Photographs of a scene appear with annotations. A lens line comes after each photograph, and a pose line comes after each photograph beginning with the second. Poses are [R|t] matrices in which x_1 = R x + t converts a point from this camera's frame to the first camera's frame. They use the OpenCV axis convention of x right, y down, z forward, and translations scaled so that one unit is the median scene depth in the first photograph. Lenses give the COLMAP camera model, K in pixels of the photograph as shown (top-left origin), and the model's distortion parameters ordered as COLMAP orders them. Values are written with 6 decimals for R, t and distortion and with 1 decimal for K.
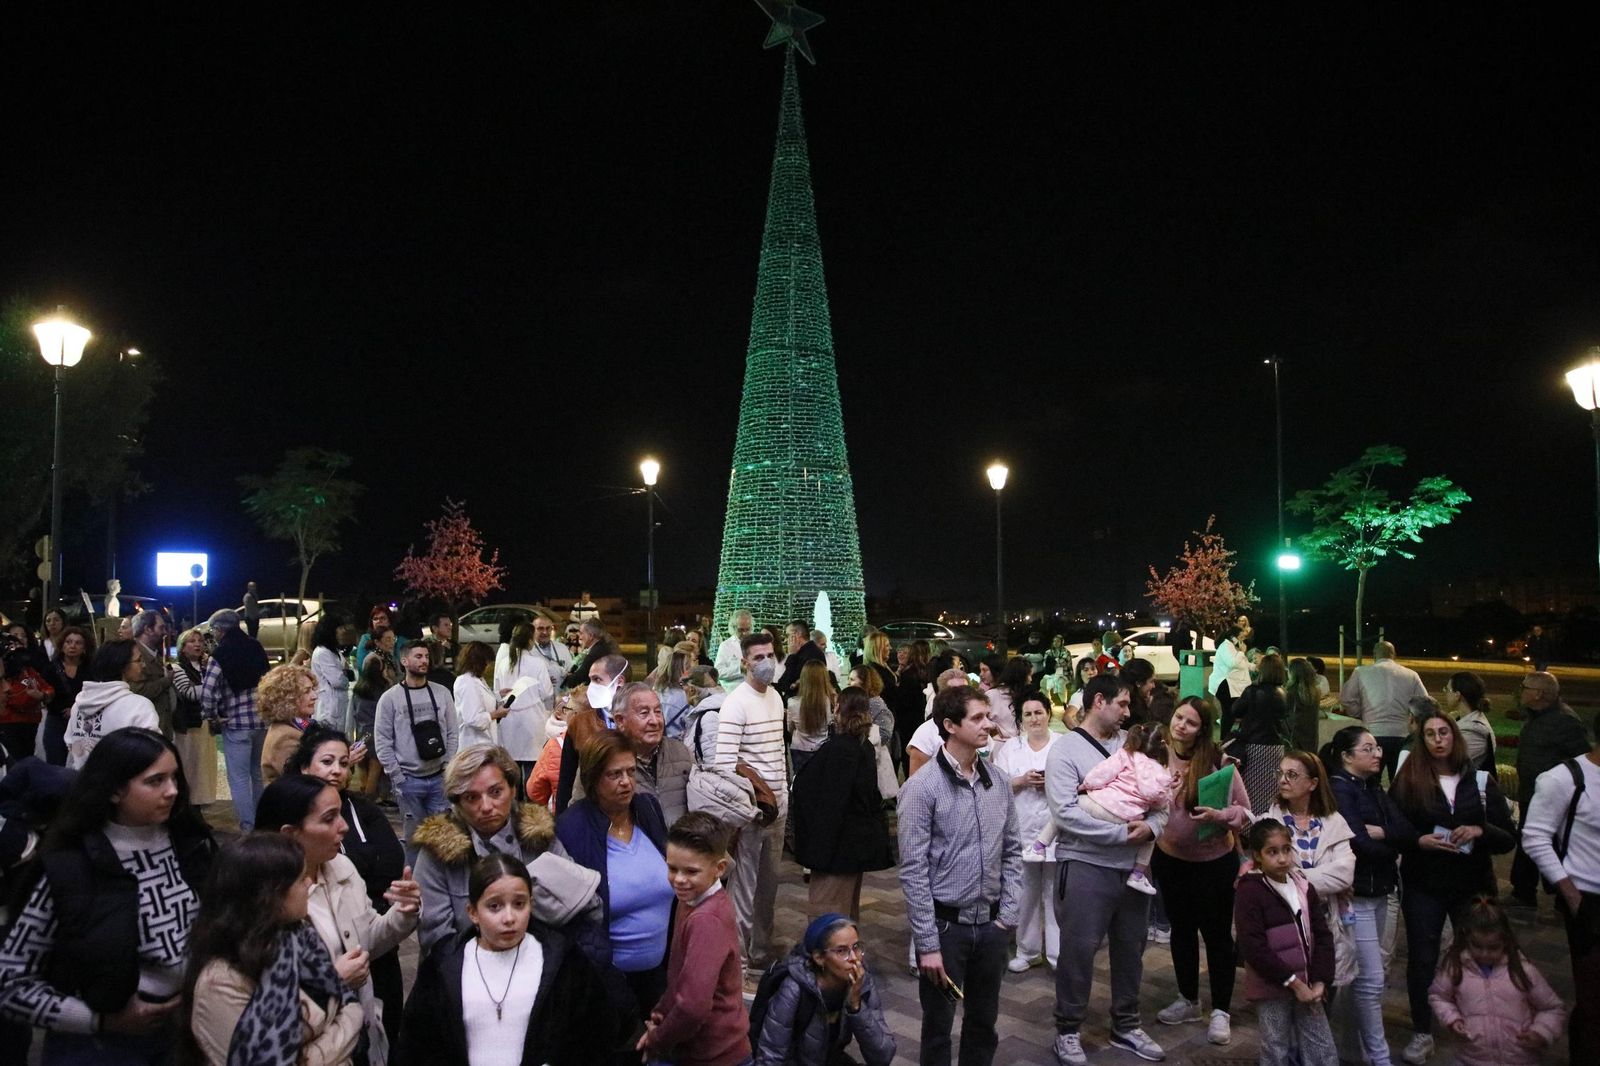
lens RADIAL K [[1120.8, 0, 799.4], [0, 1120.8, 537.9], [0, 0, 1]] dist [-0.086340, 0.010331]
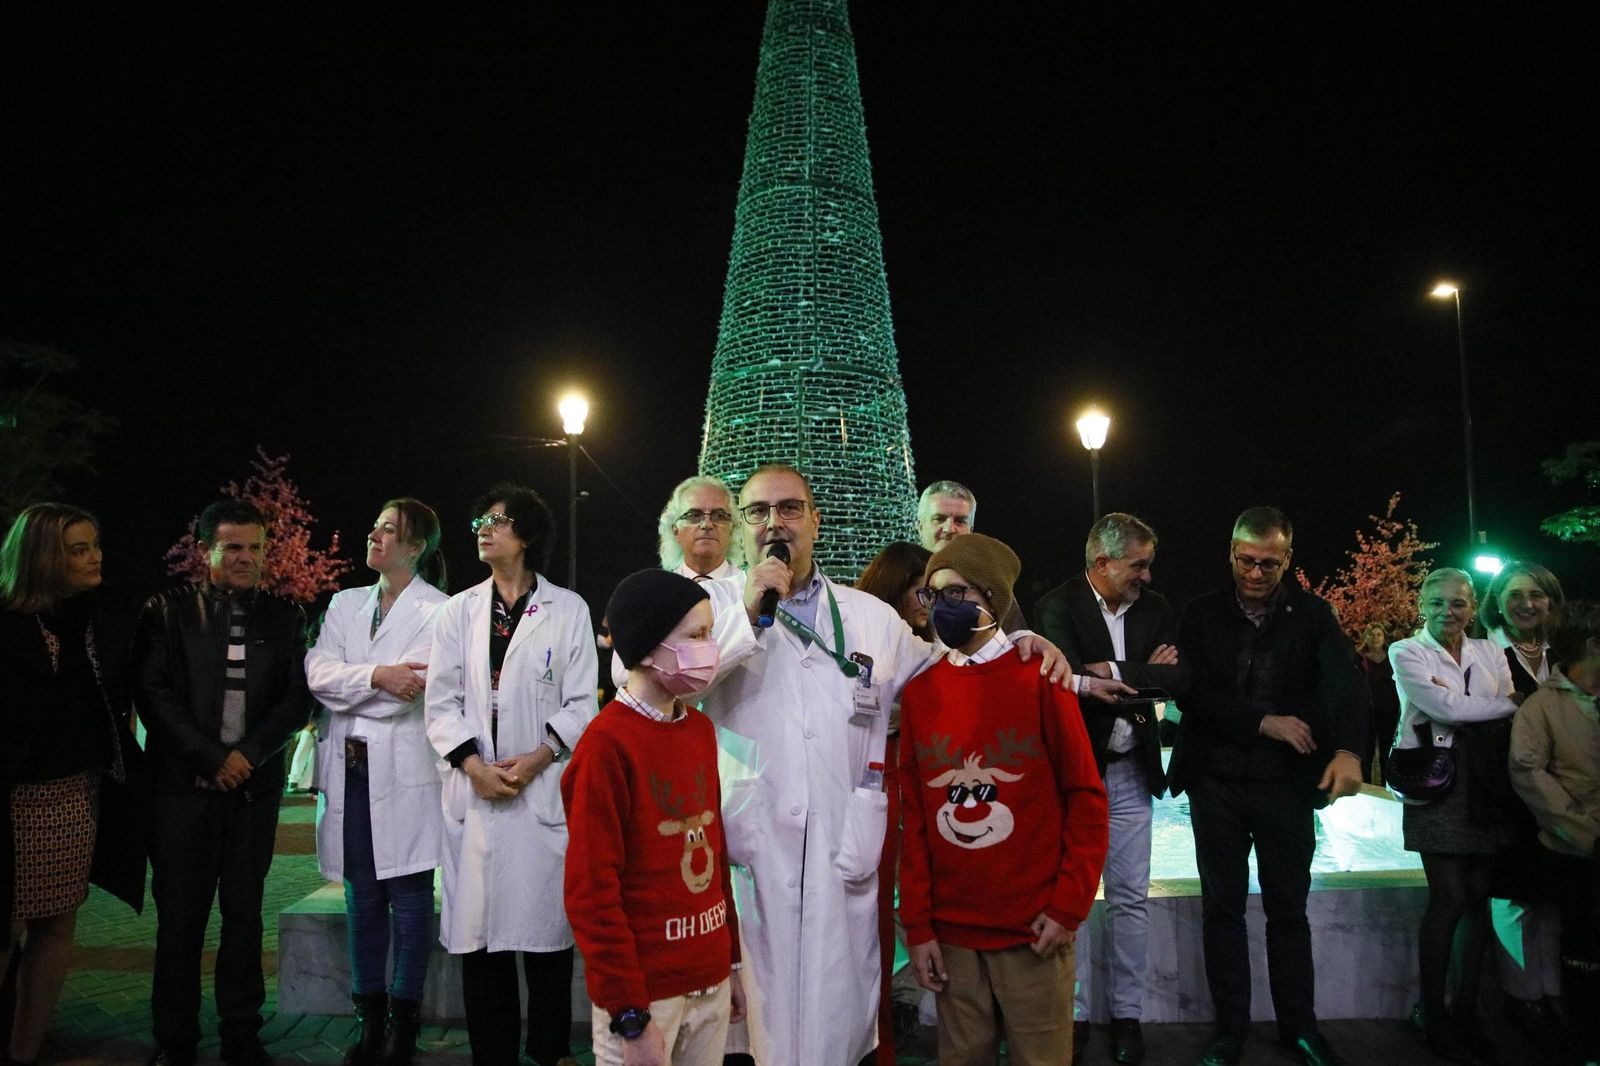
lens RADIAL K [[1132.6, 0, 792.9], [0, 1132.6, 528.8], [0, 0, 1]] dist [-0.110970, 0.060786]
pose [[0.998161, 0.011838, 0.059447, -0.047955], [-0.008614, 0.998492, -0.054209, 0.046672], [-0.059999, 0.053597, 0.996759, 0.371771]]
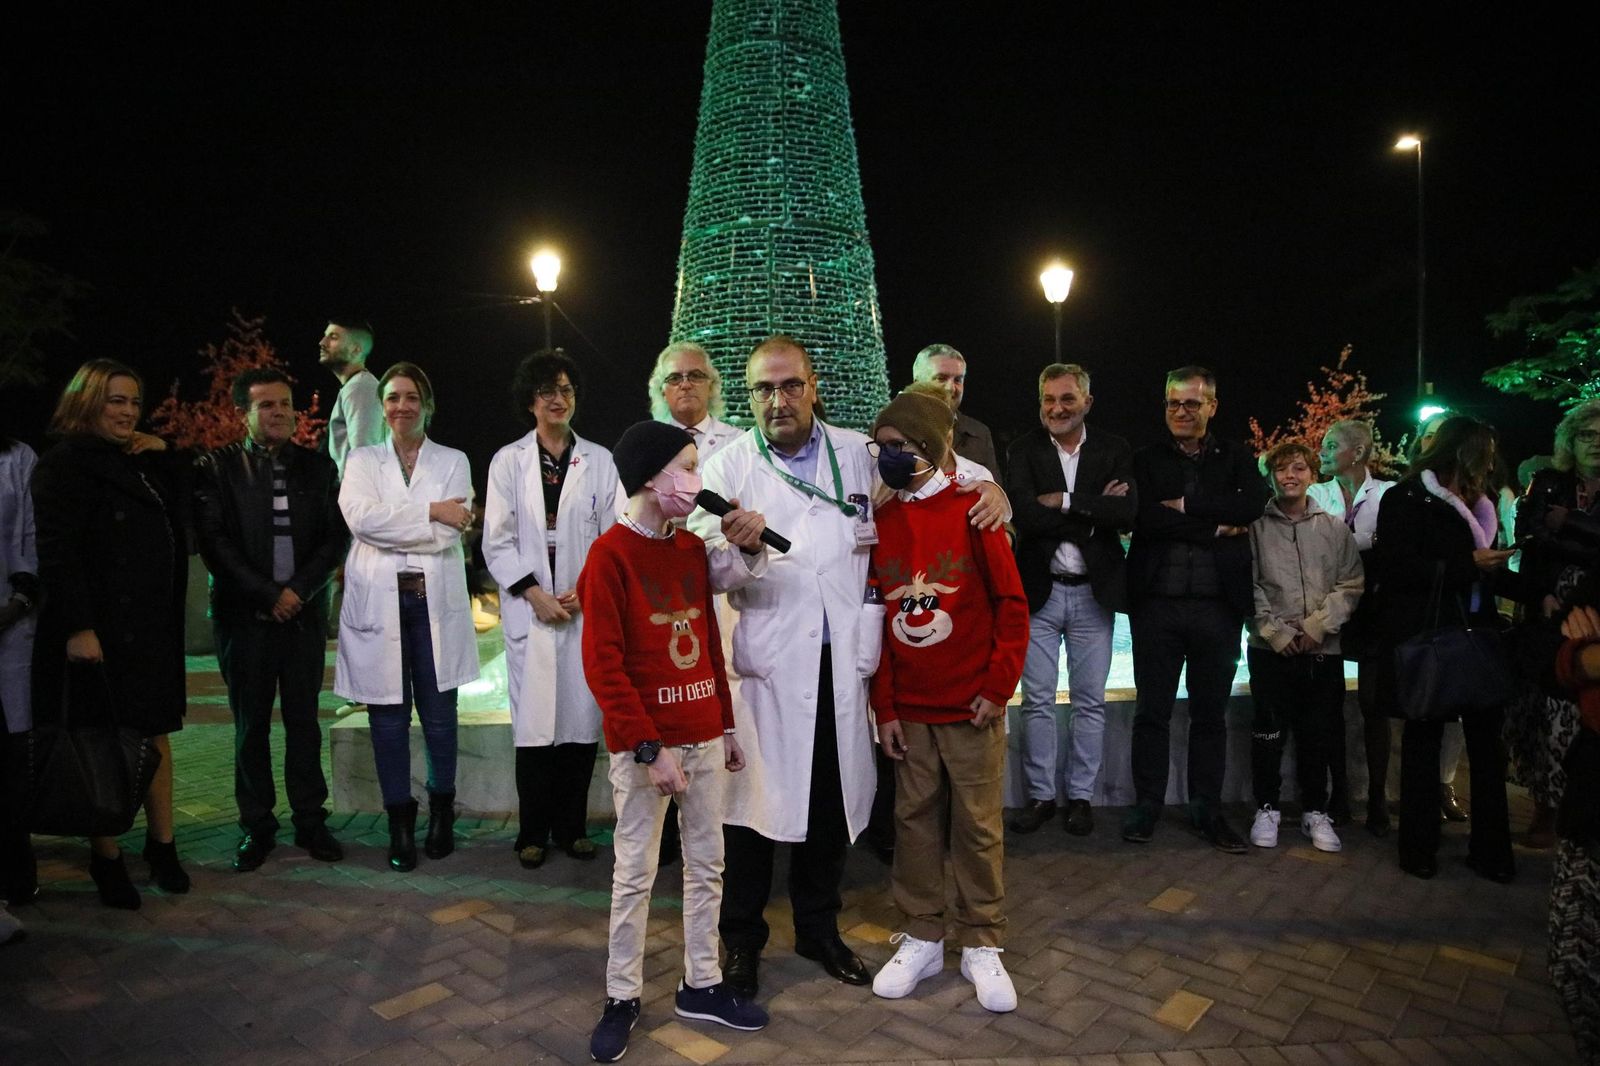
lens RADIAL K [[1132.6, 0, 796.8], [0, 1132.6, 530.5], [0, 0, 1]] dist [-0.110970, 0.060786]
pose [[0.995957, -0.008779, 0.089400, -0.050731], [0.001790, 0.996955, 0.077964, 0.046953], [-0.089812, -0.077489, 0.992940, 0.346240]]
